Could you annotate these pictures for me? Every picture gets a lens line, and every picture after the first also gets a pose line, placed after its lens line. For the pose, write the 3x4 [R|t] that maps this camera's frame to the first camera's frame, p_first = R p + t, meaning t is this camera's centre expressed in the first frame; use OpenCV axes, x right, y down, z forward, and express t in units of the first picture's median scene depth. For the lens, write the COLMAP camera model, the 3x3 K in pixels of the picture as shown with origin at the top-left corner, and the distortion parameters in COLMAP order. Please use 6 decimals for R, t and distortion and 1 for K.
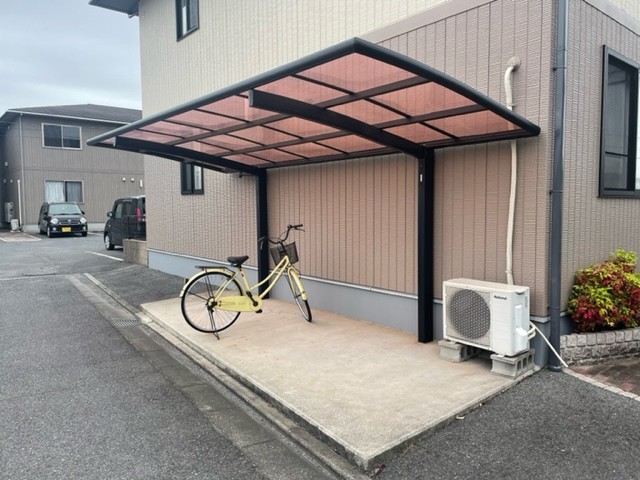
lens RADIAL K [[474.9, 0, 320.0], [0, 474.9, 240.0], [0, 0, 1]] dist [0.068251, -0.093418]
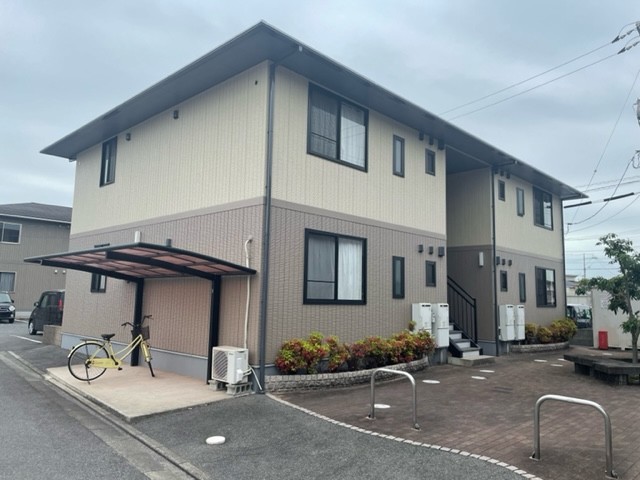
lens RADIAL K [[474.9, 0, 320.0], [0, 474.9, 240.0], [0, 0, 1]] dist [0.068251, -0.093418]
pose [[0.993694, 0.039451, 0.104958, 0.357452], [-0.018553, 0.981006, -0.193088, 0.021128], [-0.110582, 0.189923, 0.975551, -0.751680]]
